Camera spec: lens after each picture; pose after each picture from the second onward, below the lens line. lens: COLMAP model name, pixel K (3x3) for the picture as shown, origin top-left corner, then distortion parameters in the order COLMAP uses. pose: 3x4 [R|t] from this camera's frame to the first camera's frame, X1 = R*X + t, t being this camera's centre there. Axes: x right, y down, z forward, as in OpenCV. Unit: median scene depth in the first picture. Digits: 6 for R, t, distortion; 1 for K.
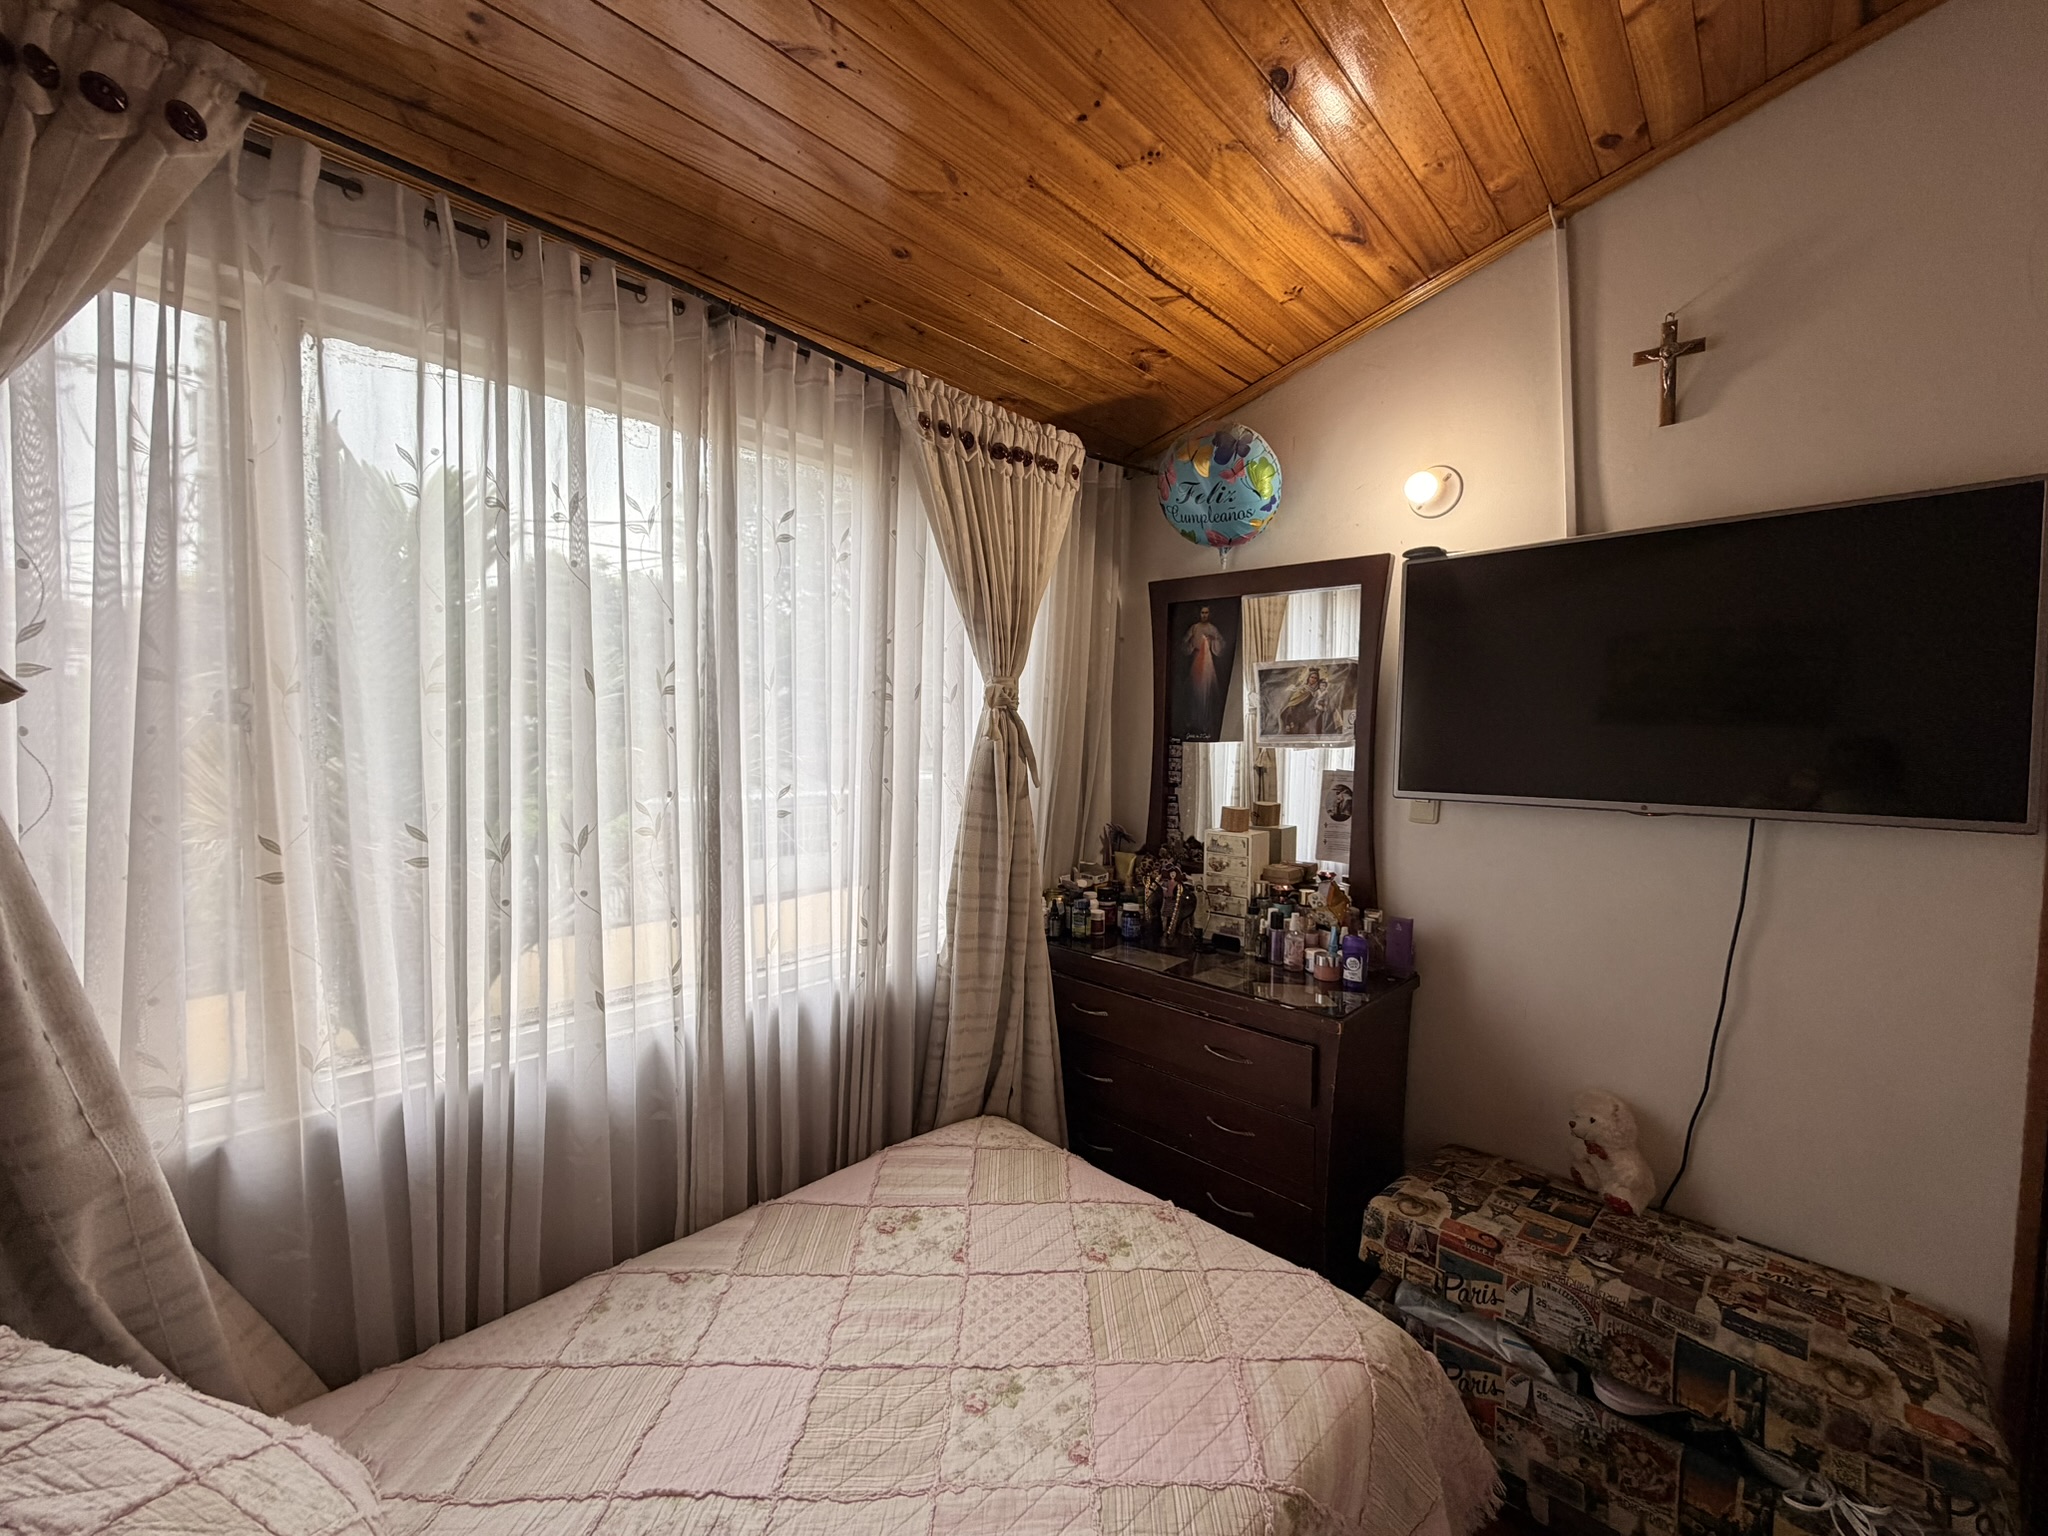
lens RADIAL K [[818.5, 0, 1025.1], [0, 818.5, 767.3], [0, 0, 1]] dist [-0.000008, 0.000166]
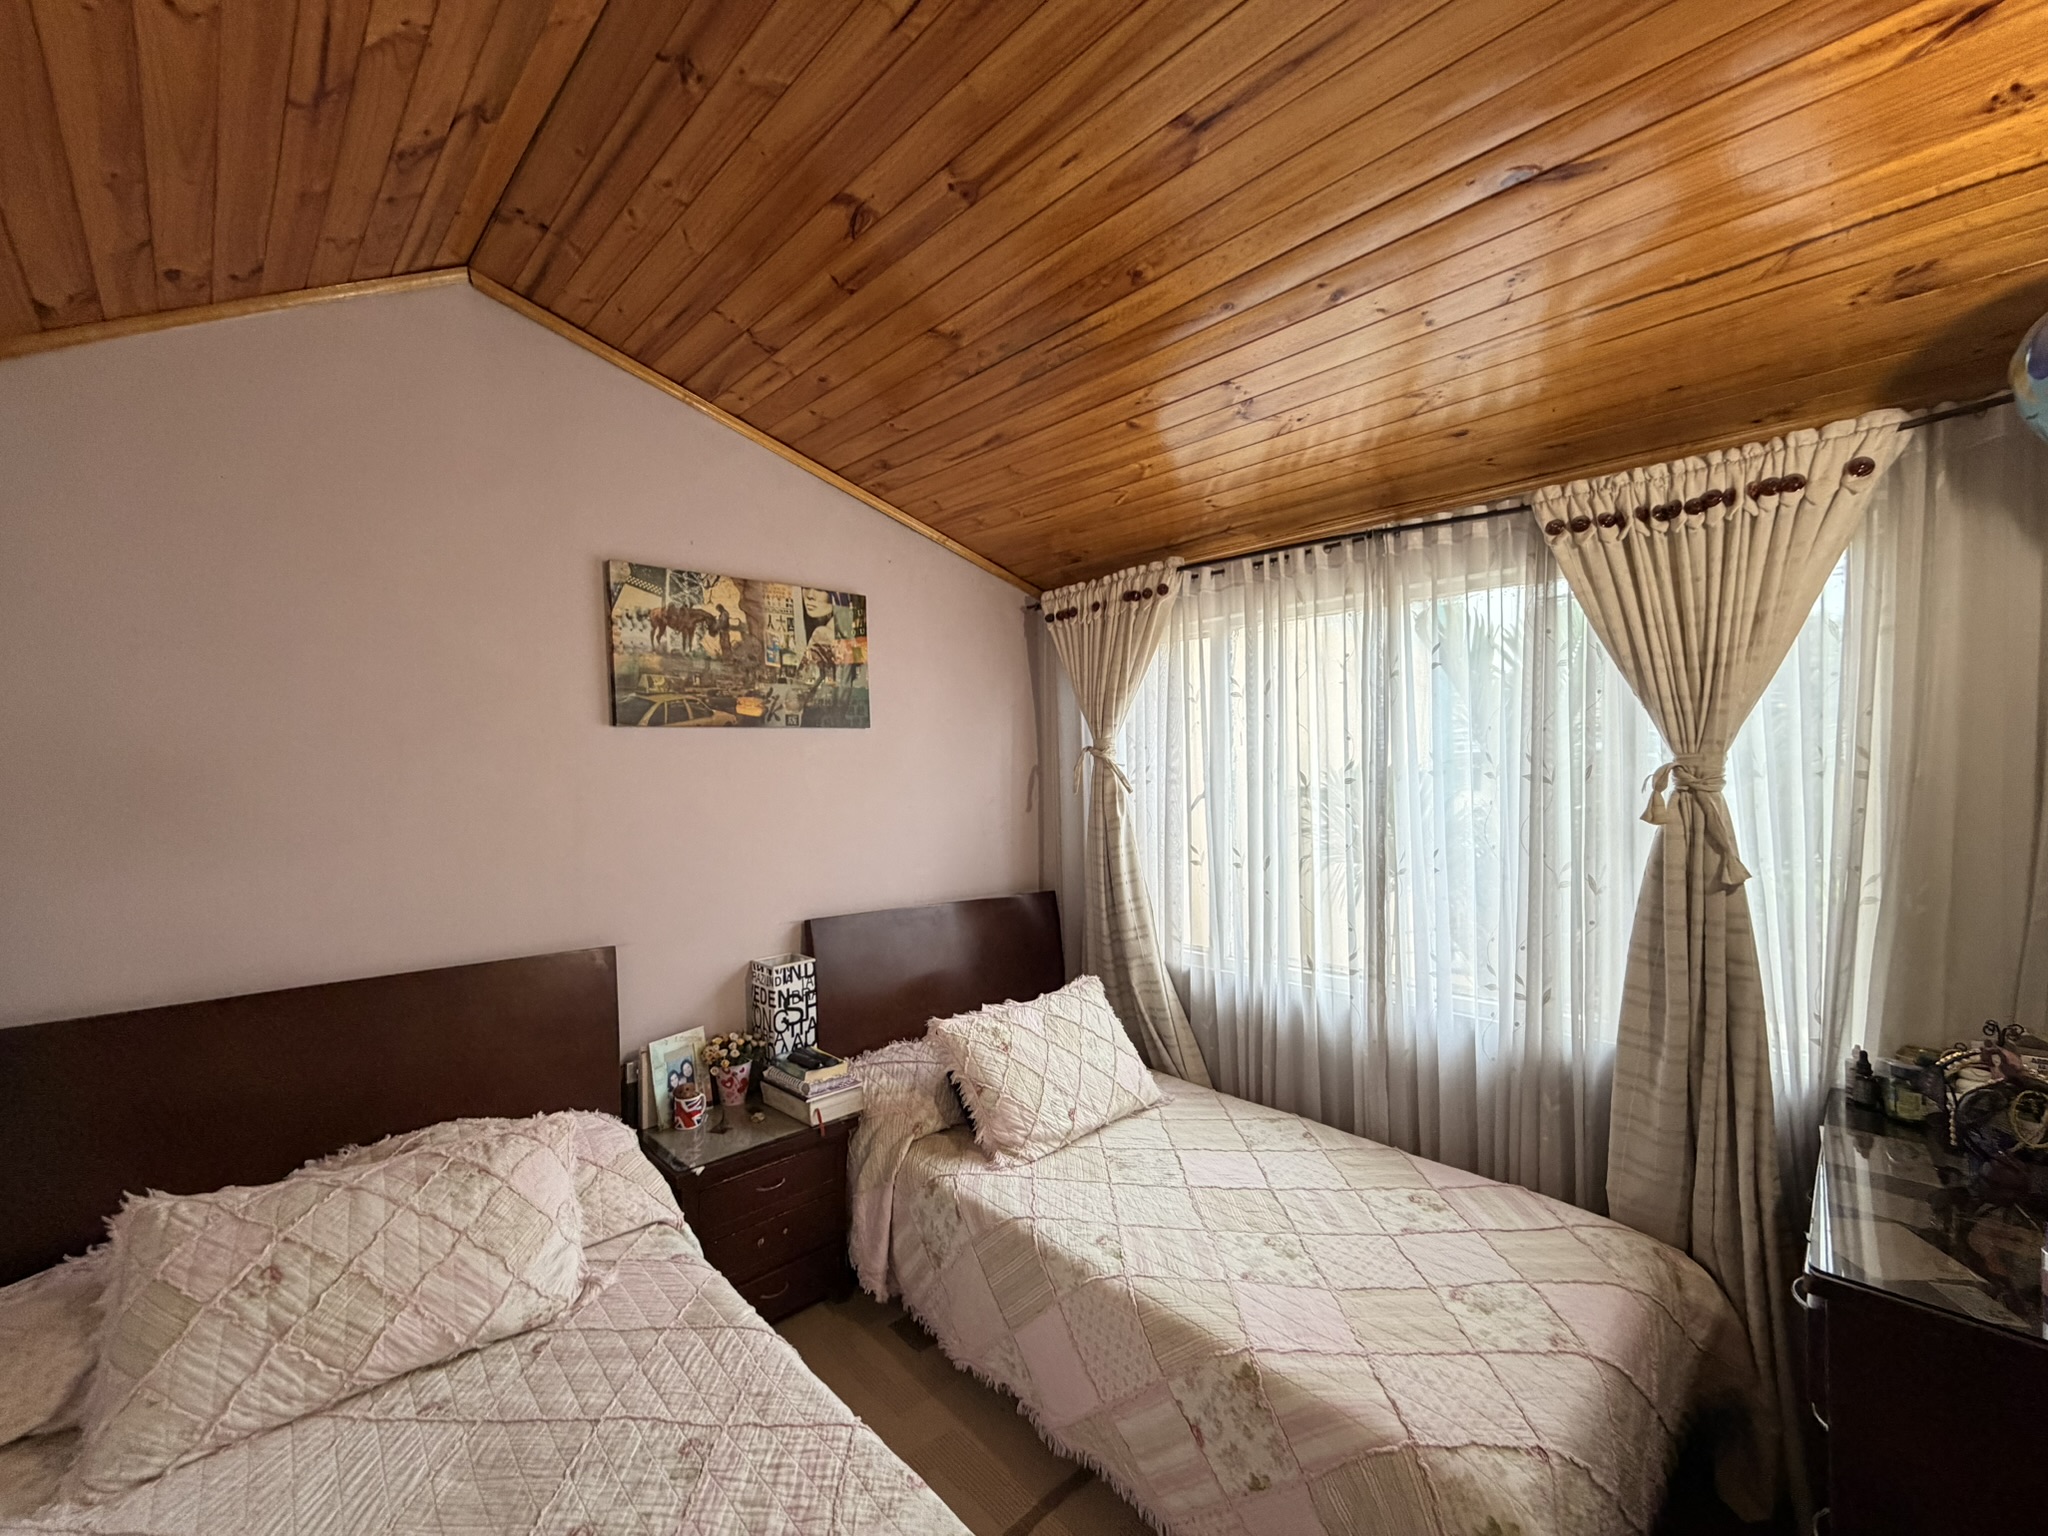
lens RADIAL K [[818.5, 0, 1025.4], [0, 818.5, 772.0], [0, 0, 1]] dist [-0.000008, 0.000166]
pose [[-0.027807, -0.018444, -0.999443, 0.996496], [-0.049712, 0.998618, -0.017046, -0.044478], [0.998376, 0.049211, -0.028686, 0.346076]]
